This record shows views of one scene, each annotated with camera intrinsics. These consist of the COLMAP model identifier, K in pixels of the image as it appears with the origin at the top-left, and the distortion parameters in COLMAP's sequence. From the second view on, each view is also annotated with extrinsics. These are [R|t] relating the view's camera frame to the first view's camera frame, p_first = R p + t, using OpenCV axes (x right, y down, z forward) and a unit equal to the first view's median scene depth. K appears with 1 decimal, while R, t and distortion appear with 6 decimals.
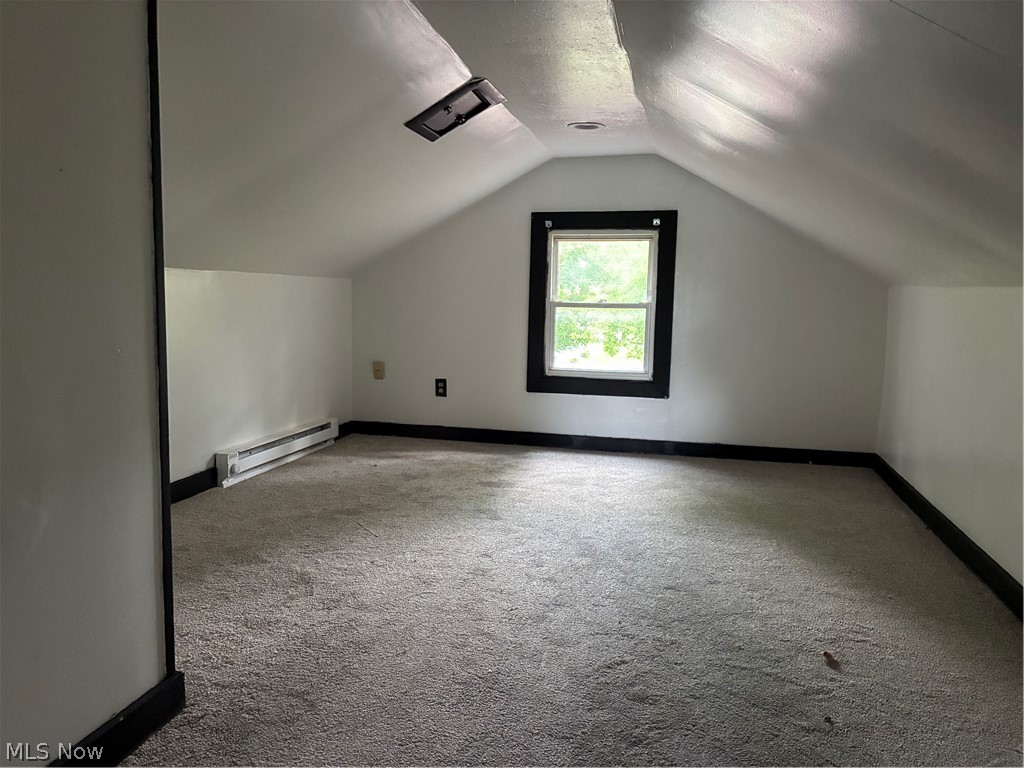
lens RADIAL K [[756.5, 0, 513.1], [0, 756.5, 386.3], [0, 0, 1]] dist [0.036943, -0.061843]
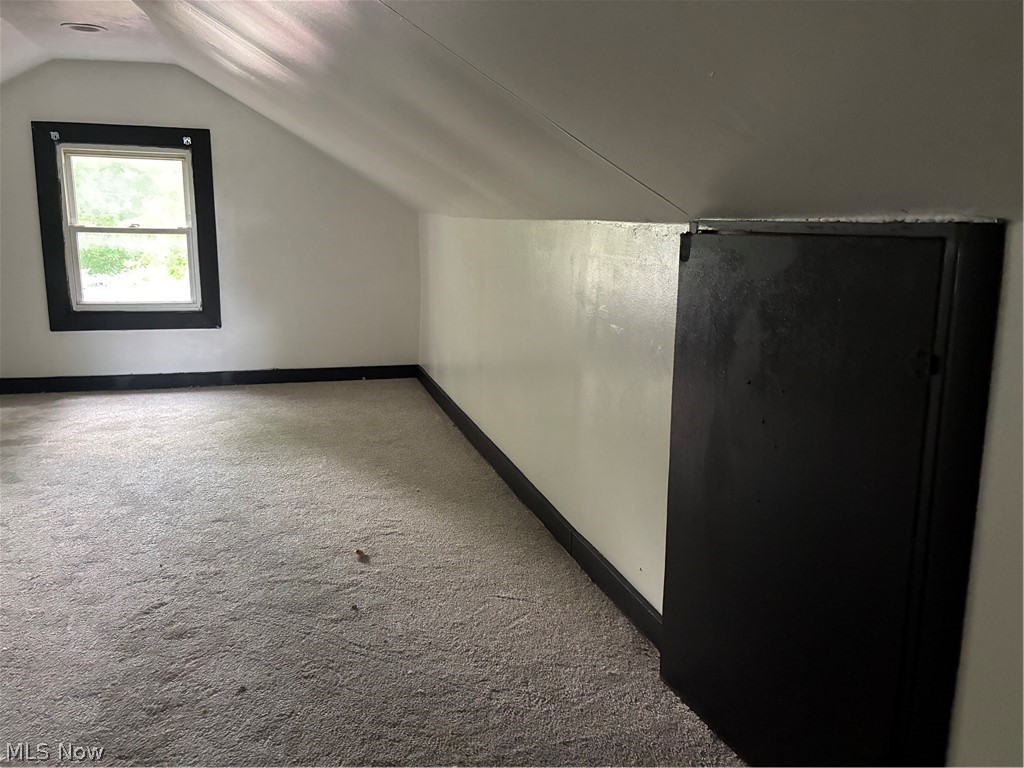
lens RADIAL K [[756.5, 0, 513.7], [0, 756.5, 382.2], [0, 0, 1]] dist [0.036943, -0.061843]
pose [[0.859288, -0.105348, 0.500526, 0.043285], [0.054310, 0.991820, 0.115515, -0.009053], [-0.508601, -0.072076, 0.857980, -0.040472]]
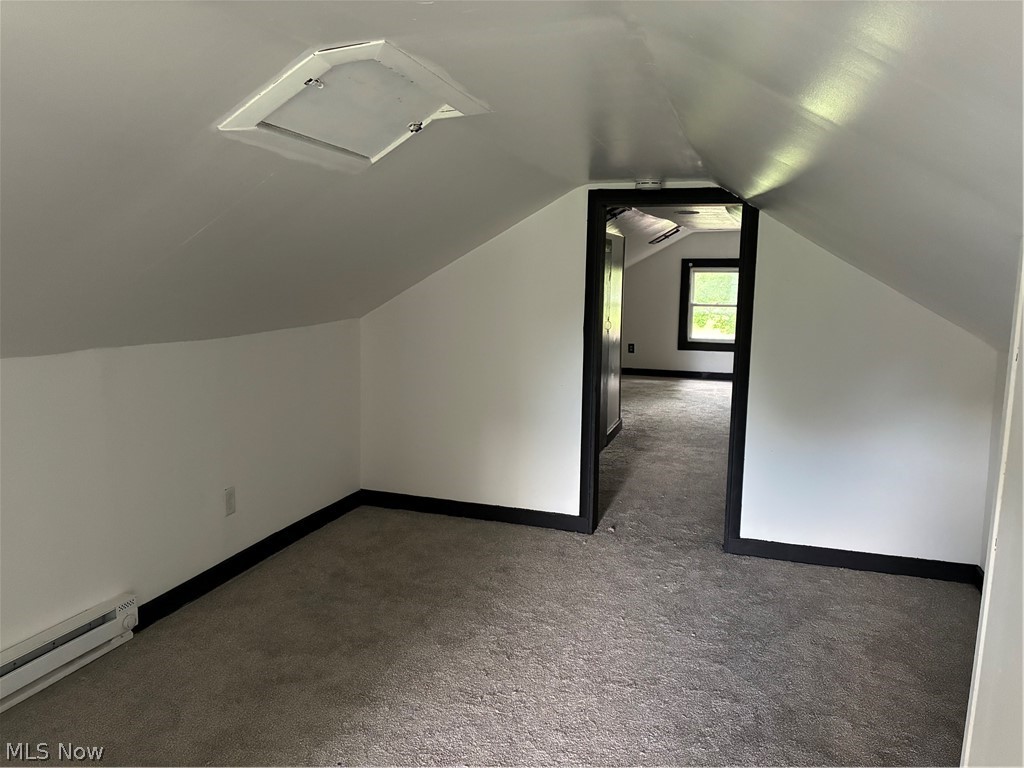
lens RADIAL K [[756.5, 0, 512.1], [0, 756.5, 378.2], [0, 0, 1]] dist [0.036943, -0.061843]
pose [[0.996619, -0.001873, -0.082137, -0.335839], [0.002618, 0.999956, 0.008958, 0.083940], [0.082117, -0.009143, 0.996581, -1.334272]]
